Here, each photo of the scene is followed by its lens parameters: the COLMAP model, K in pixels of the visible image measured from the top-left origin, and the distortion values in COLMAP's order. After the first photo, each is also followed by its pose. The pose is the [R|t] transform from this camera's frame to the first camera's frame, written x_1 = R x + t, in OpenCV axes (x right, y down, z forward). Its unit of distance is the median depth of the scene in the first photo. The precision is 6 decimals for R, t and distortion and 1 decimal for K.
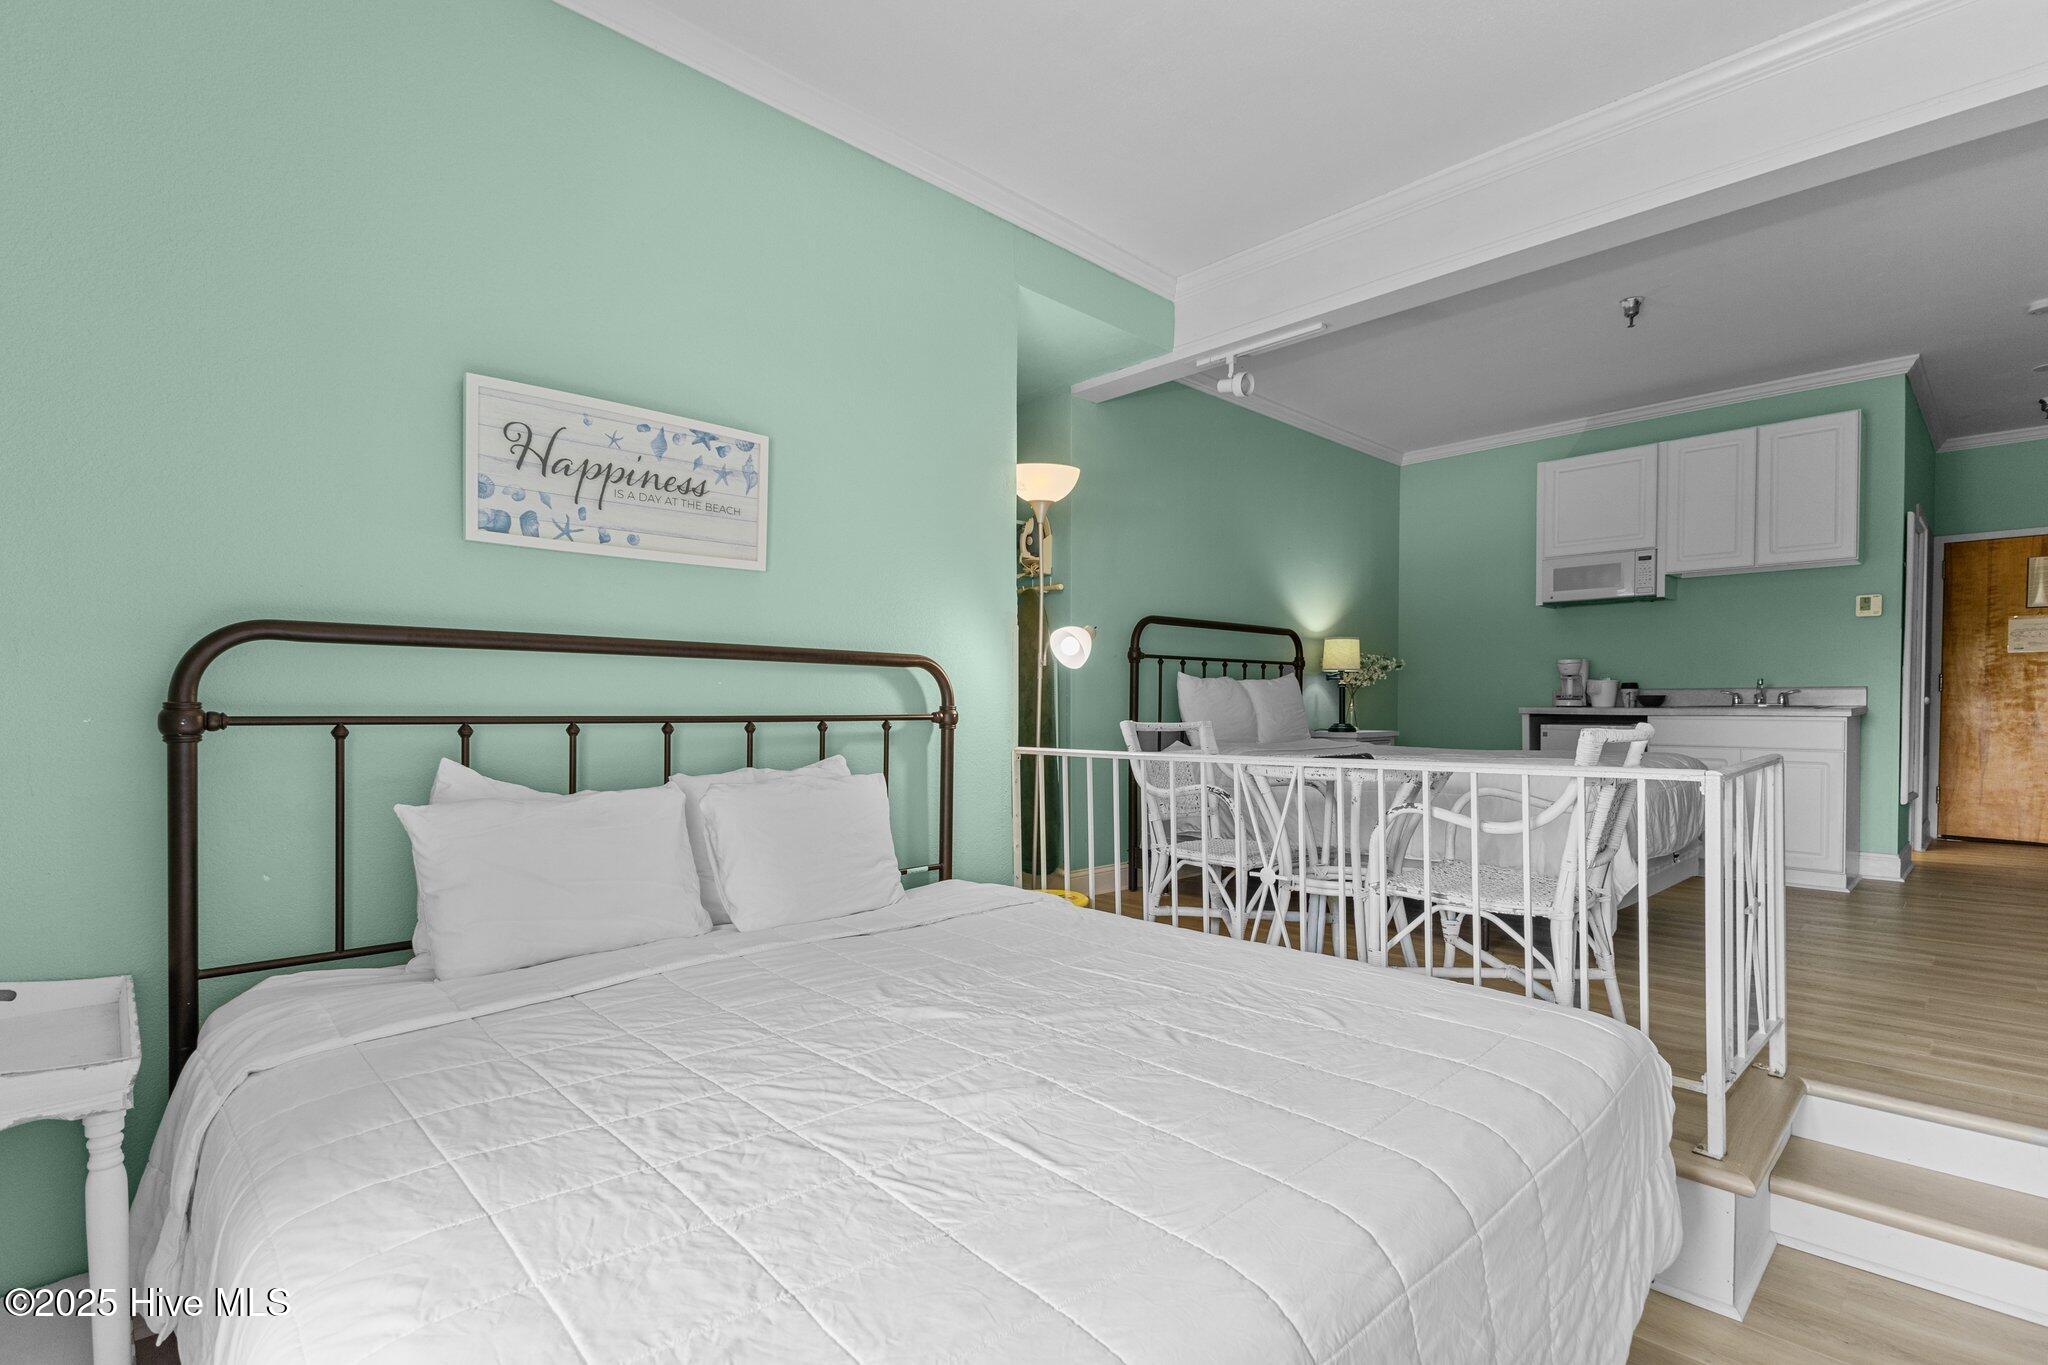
lens RADIAL K [[965.2, 0, 1022.1], [0, 965.2, 718.0], [0, 0, 1]] dist [0.003044, -0.000058]
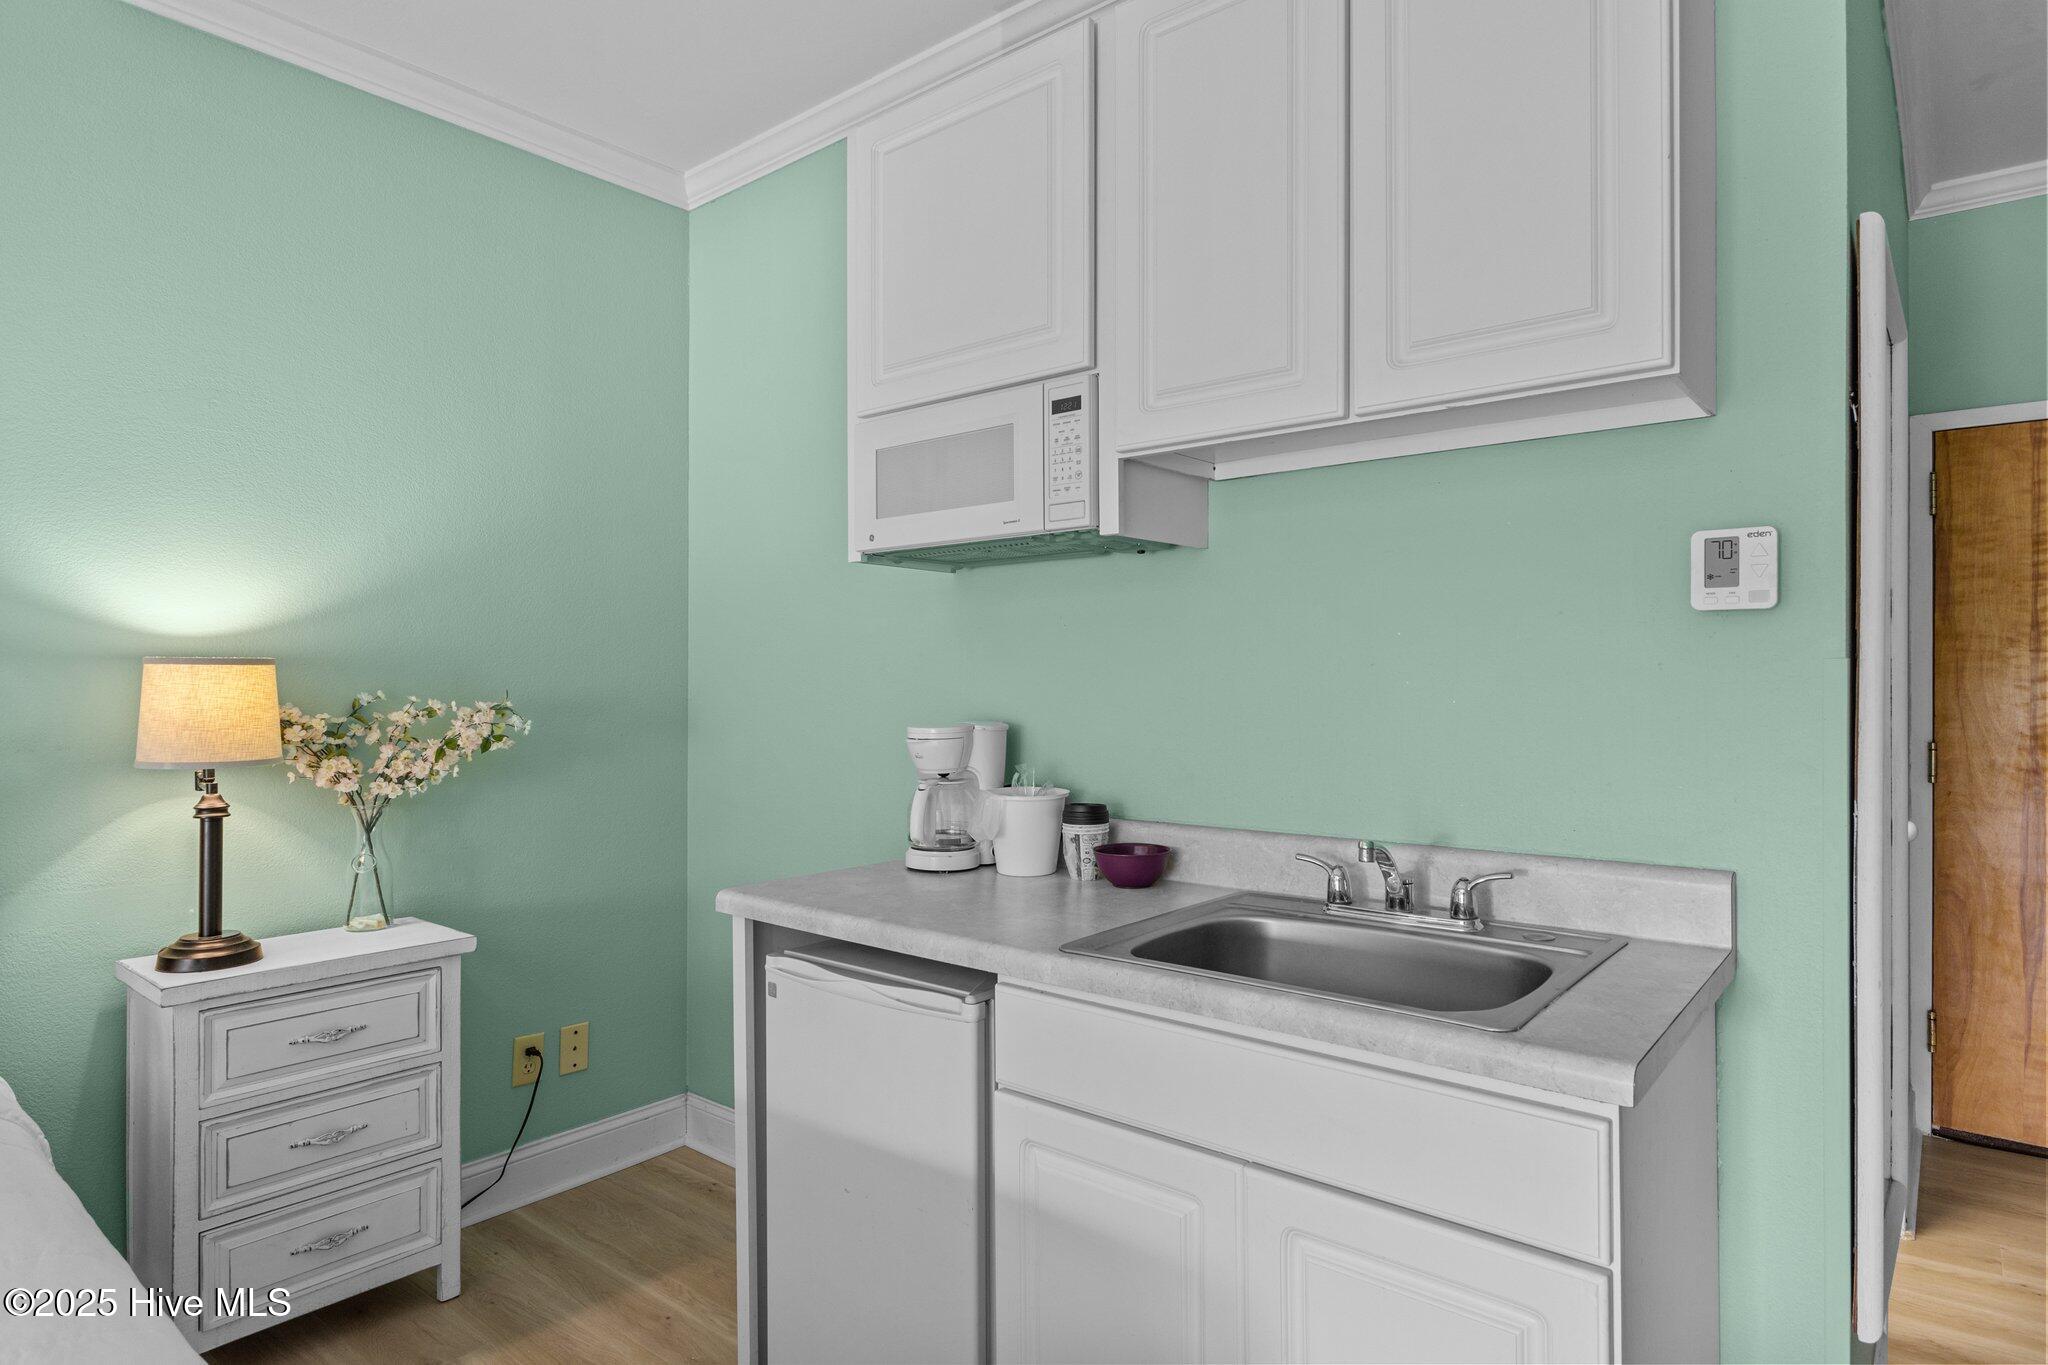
lens RADIAL K [[1148.2, 0, 1030.3], [0, 1148.2, 679.2], [0, 0, 1]] dist [0.001097, -0.000880]
pose [[0.992685, 0.001197, 0.120728, 0.564479], [0.001571, 0.999738, -0.022829, -0.069334], [-0.120723, 0.022852, 0.992423, 0.622047]]
